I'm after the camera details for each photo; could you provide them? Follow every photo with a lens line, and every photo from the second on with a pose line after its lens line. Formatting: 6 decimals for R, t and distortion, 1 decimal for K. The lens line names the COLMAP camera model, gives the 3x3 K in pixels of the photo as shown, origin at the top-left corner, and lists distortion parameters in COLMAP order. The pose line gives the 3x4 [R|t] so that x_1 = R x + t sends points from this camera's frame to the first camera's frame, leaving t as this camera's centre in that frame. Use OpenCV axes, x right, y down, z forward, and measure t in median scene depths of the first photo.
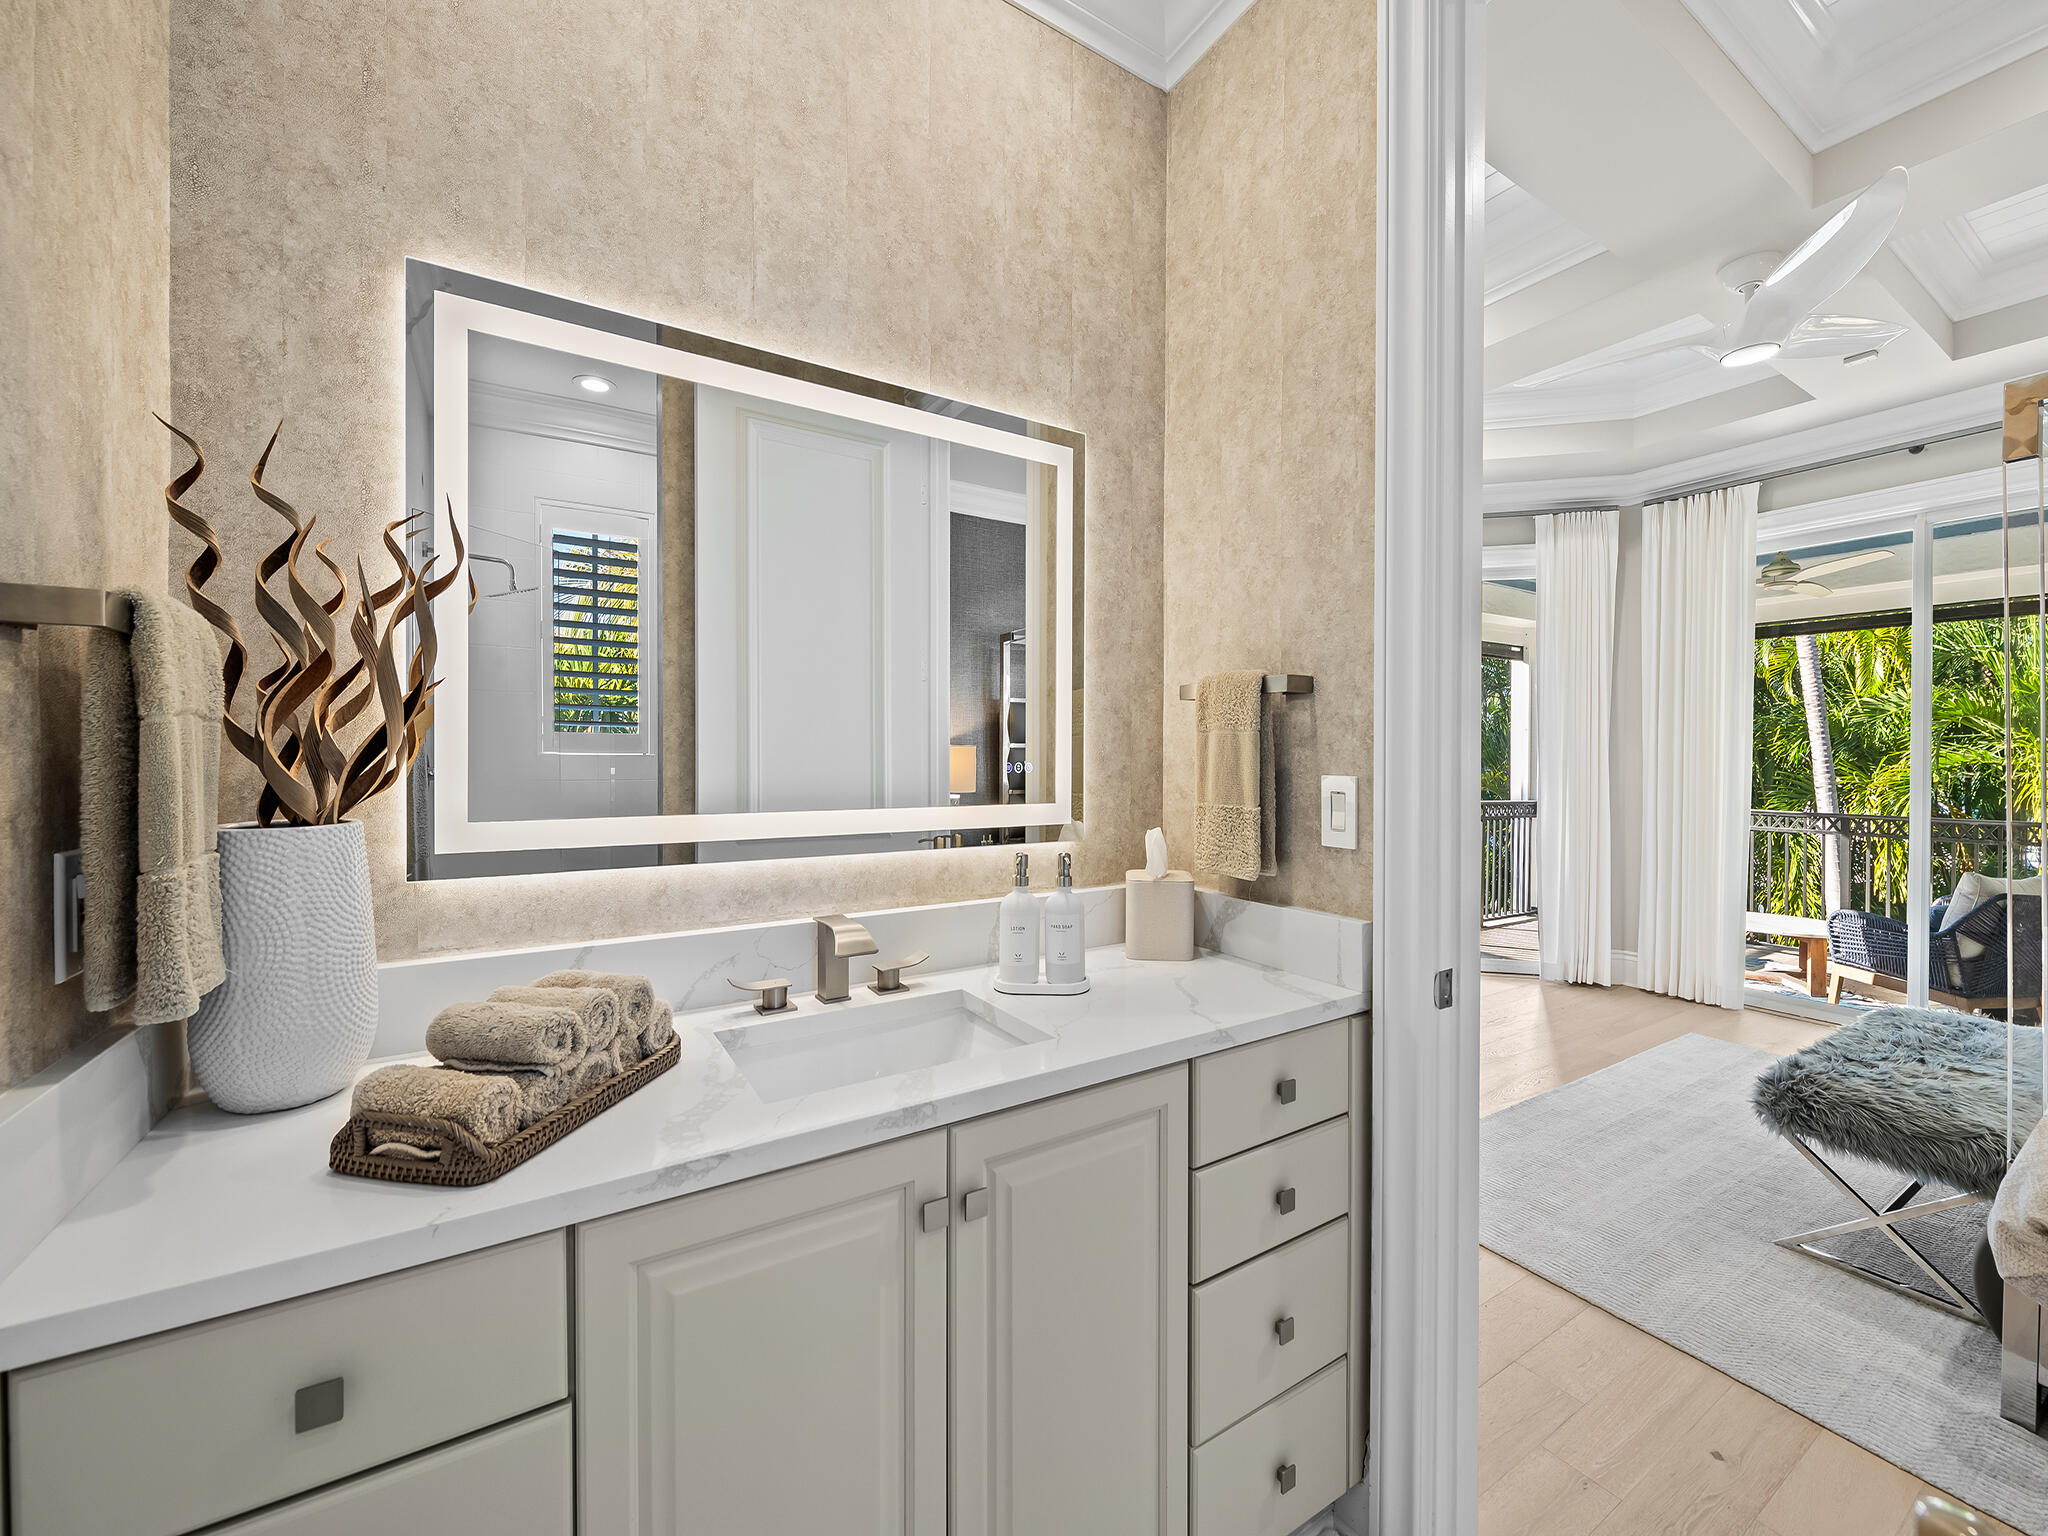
lens RADIAL K [[818.4, 0, 1034.1], [0, 818.4, 770.2], [0, 0, 1]] dist [0.003945, -0.003126]
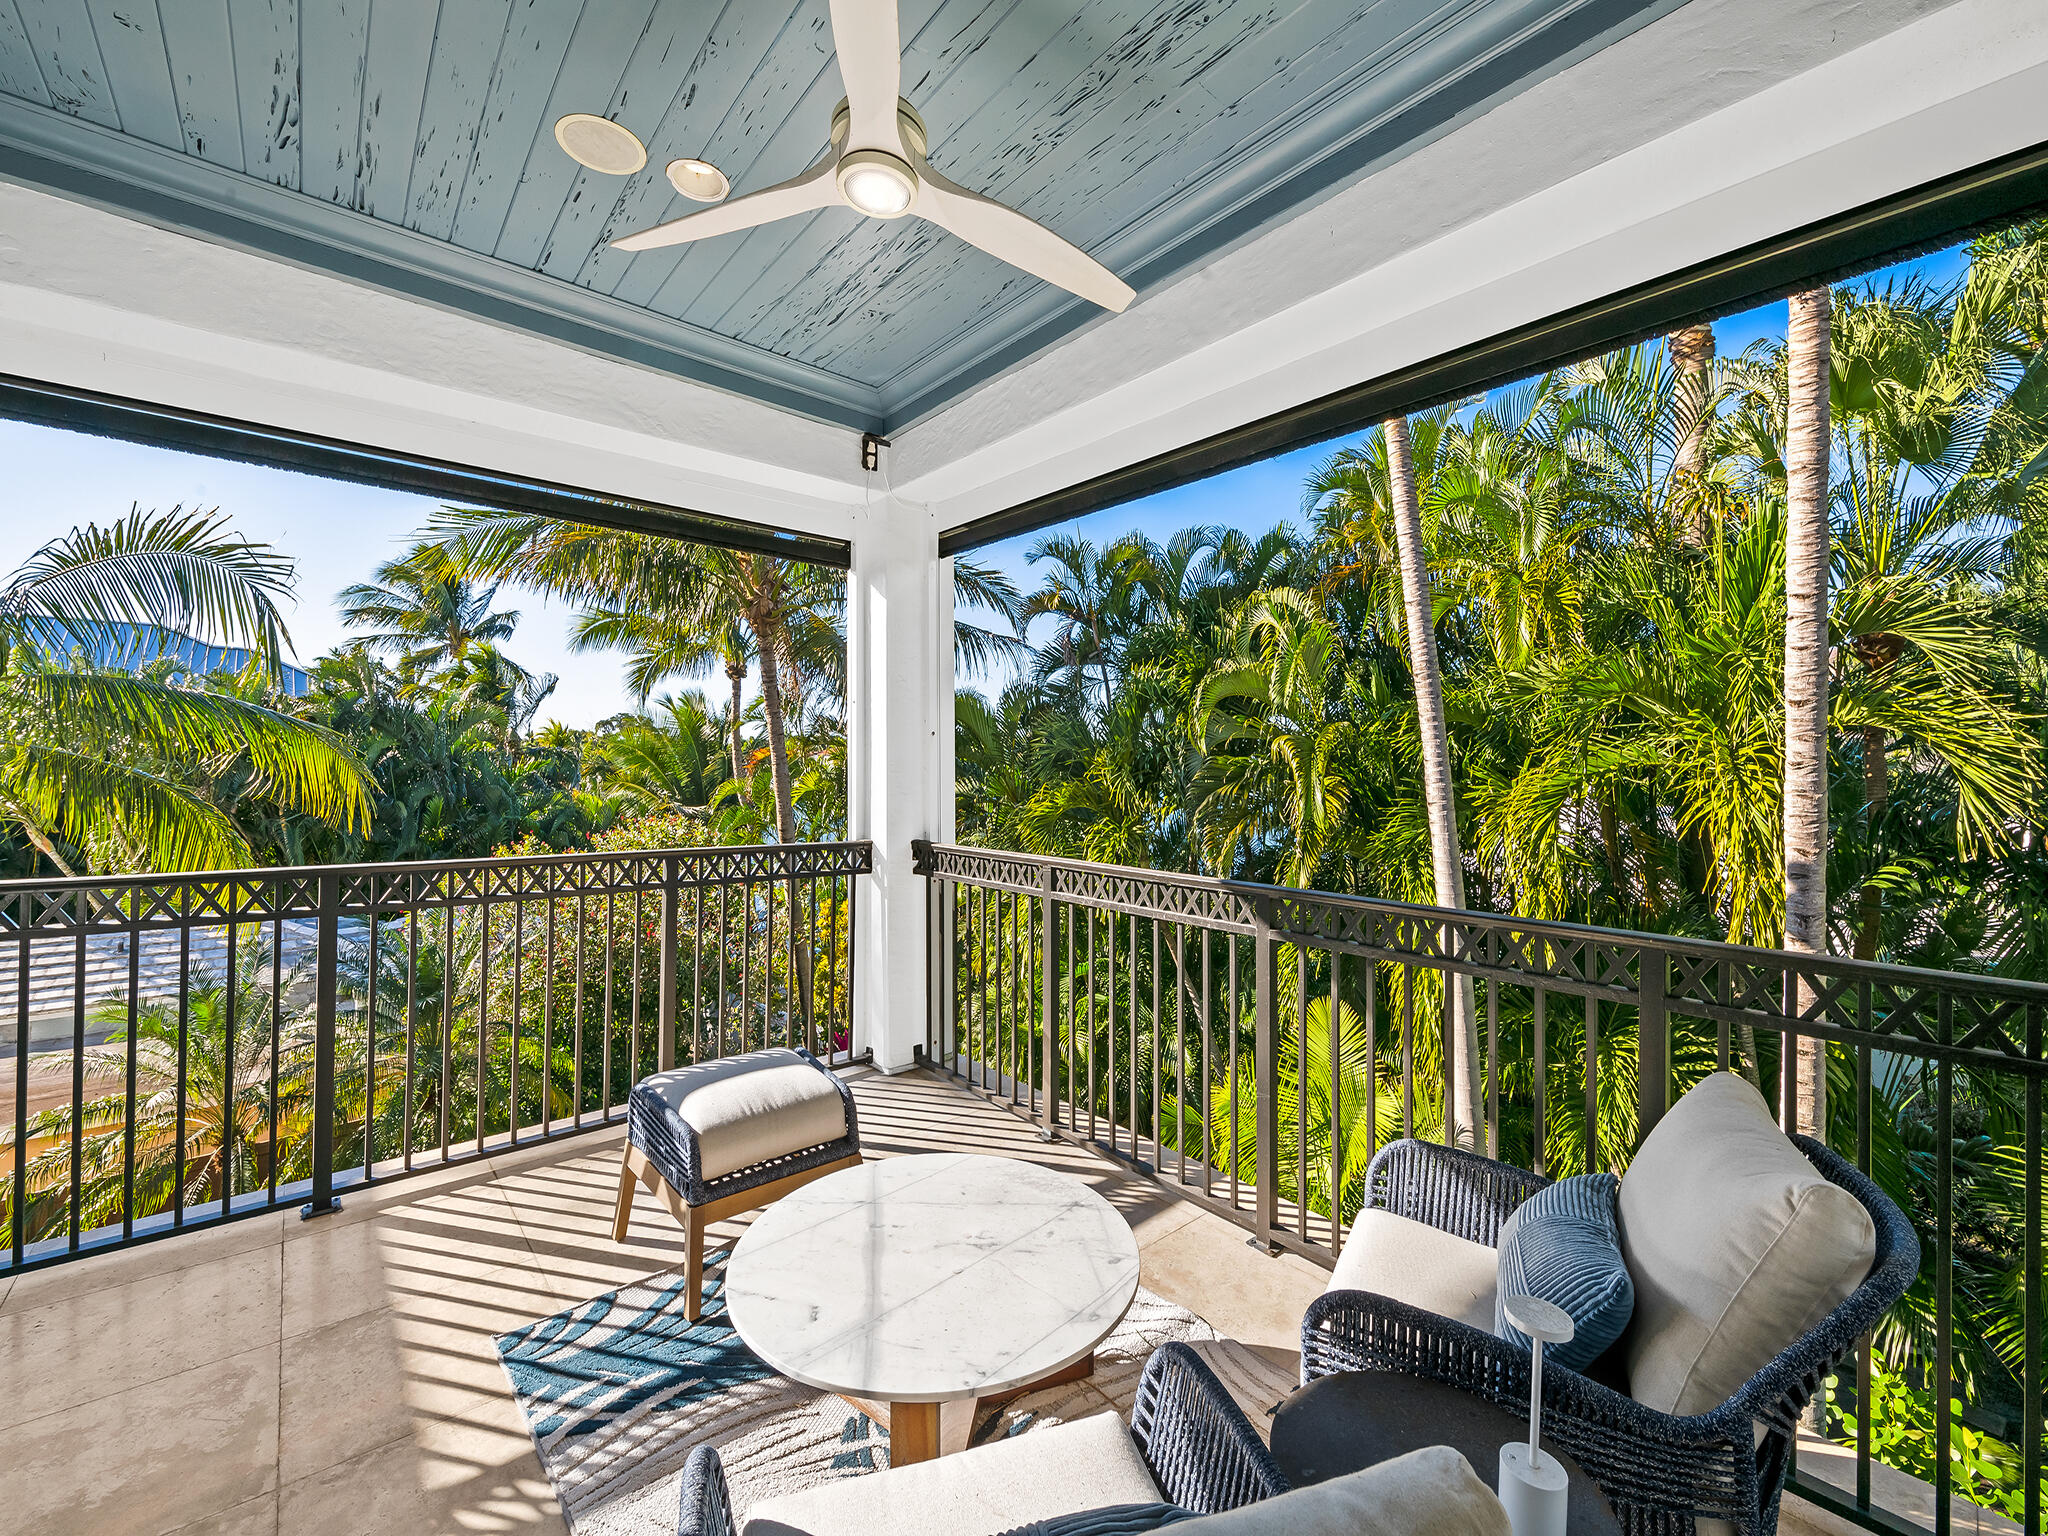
lens RADIAL K [[828.6, 0, 1018.1], [0, 828.6, 768.8], [0, 0, 1]] dist [0.002086, -0.003418]
pose [[0.987162, -0.003622, 0.159683, 0.520476], [0.005364, 0.999931, -0.010480, -0.000891], [-0.159634, 0.011202, 0.987113, 0.396177]]
